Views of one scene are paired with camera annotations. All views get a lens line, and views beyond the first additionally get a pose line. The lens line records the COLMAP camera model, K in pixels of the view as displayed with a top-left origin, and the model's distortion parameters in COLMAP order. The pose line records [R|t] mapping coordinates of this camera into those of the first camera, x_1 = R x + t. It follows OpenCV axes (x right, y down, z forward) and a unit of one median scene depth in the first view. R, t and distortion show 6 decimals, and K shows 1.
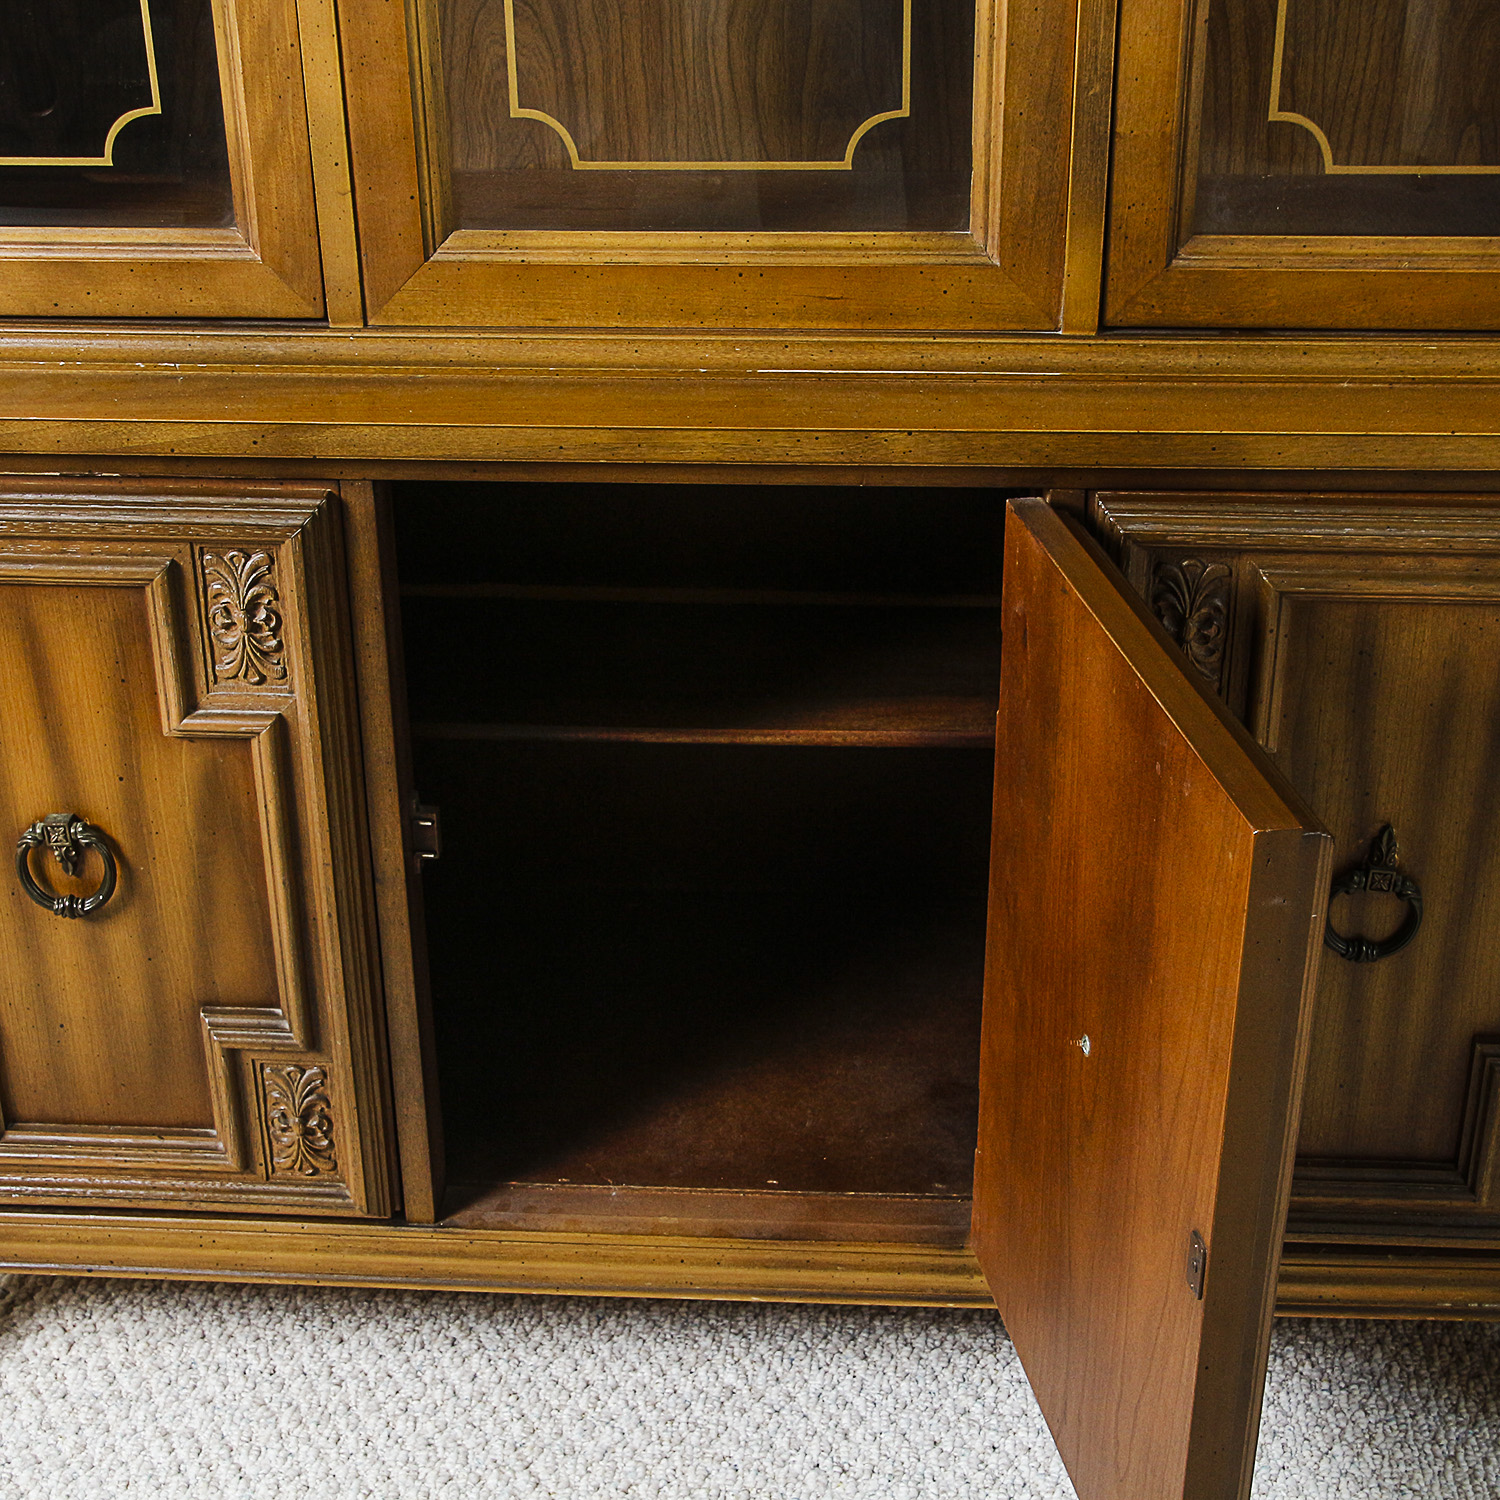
lens RADIAL K [[2520.9, 0, 747.4], [0, 2520.9, 800.4], [0, 0, 1]] dist [-0.041339, 0.110944]
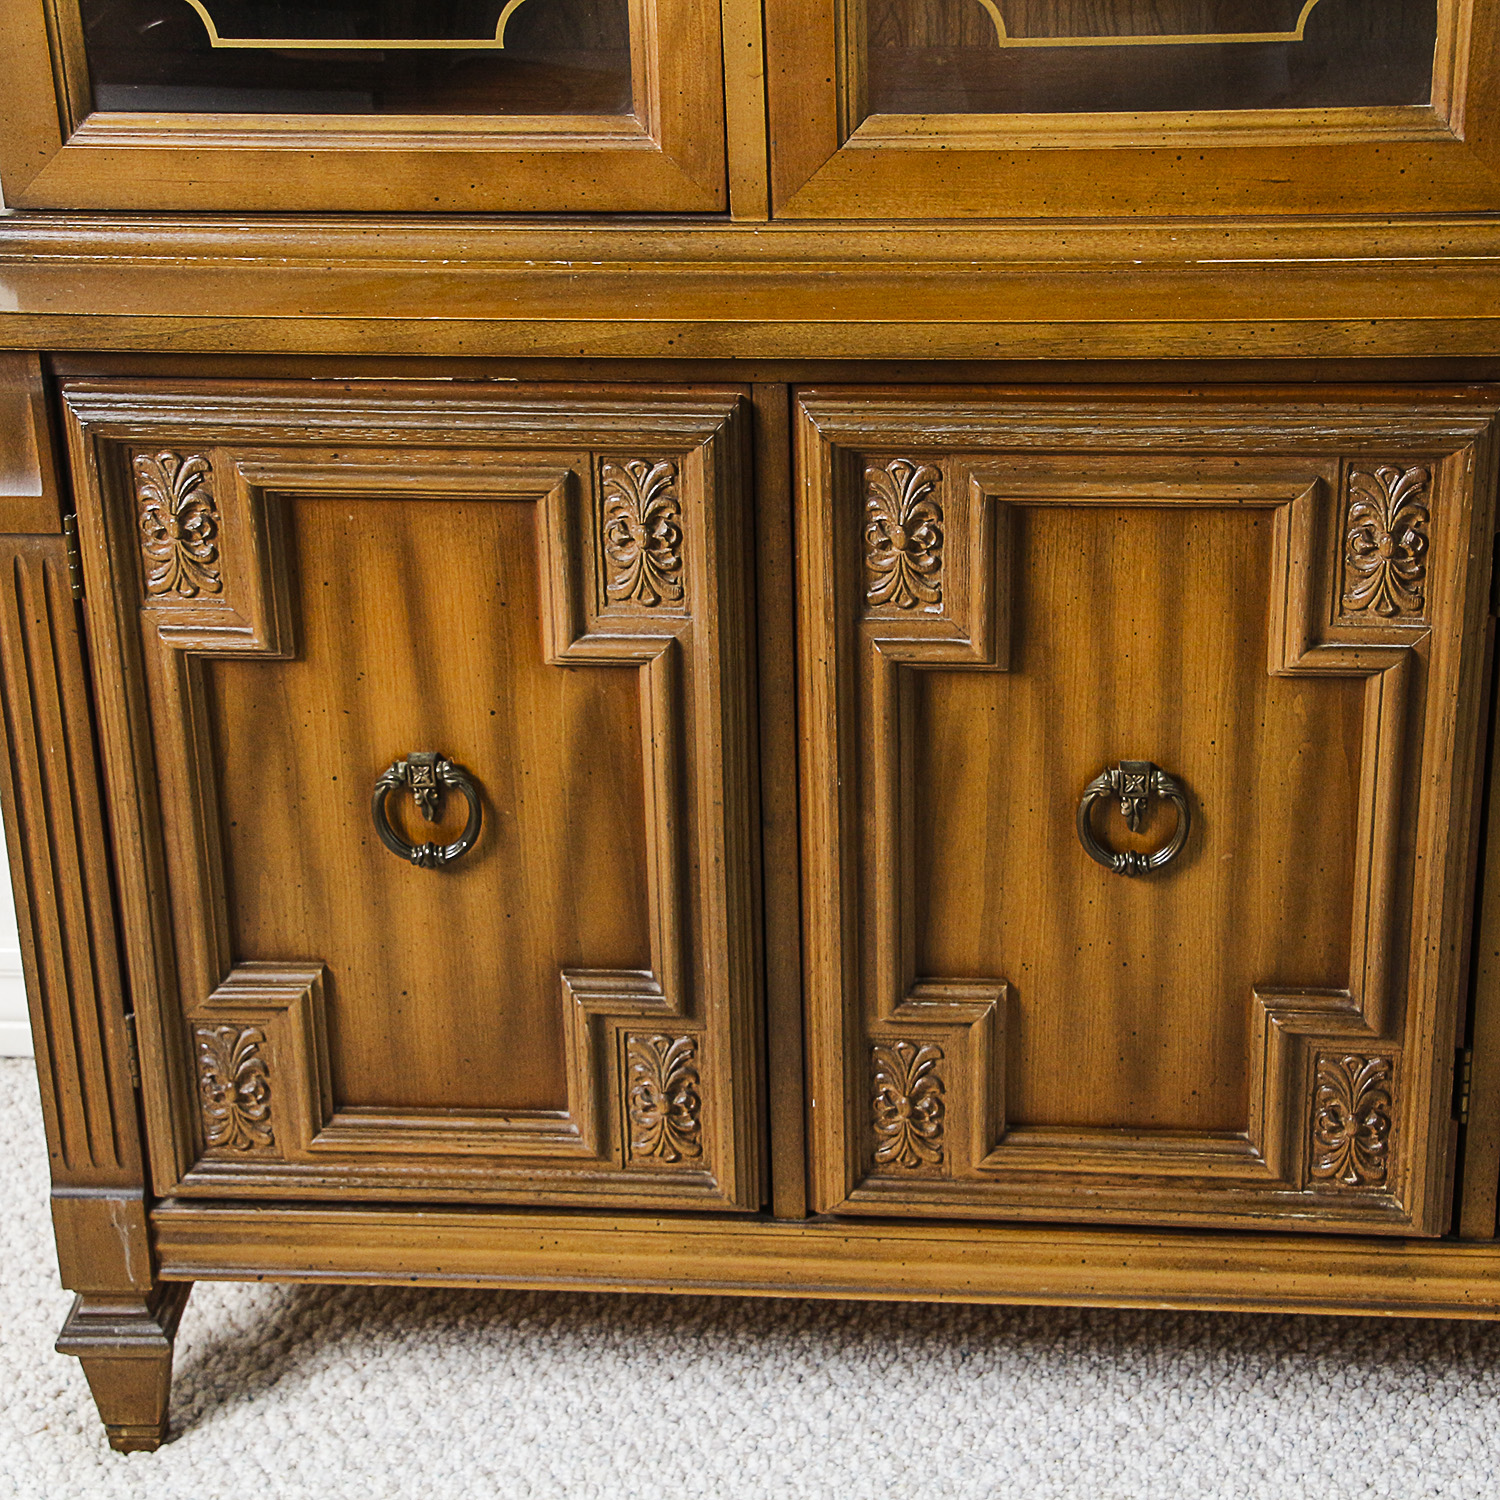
lens RADIAL K [[3552.8, 0, 752.2], [0, 3552.8, 807.0], [0, 0, 1]] dist [0.138976, 0.590529]
pose [[0.999434, -0.005484, -0.033183, -0.109920], [0.004337, 0.999395, -0.034517, 0.071144], [0.033352, 0.034354, 0.998853, -0.298940]]
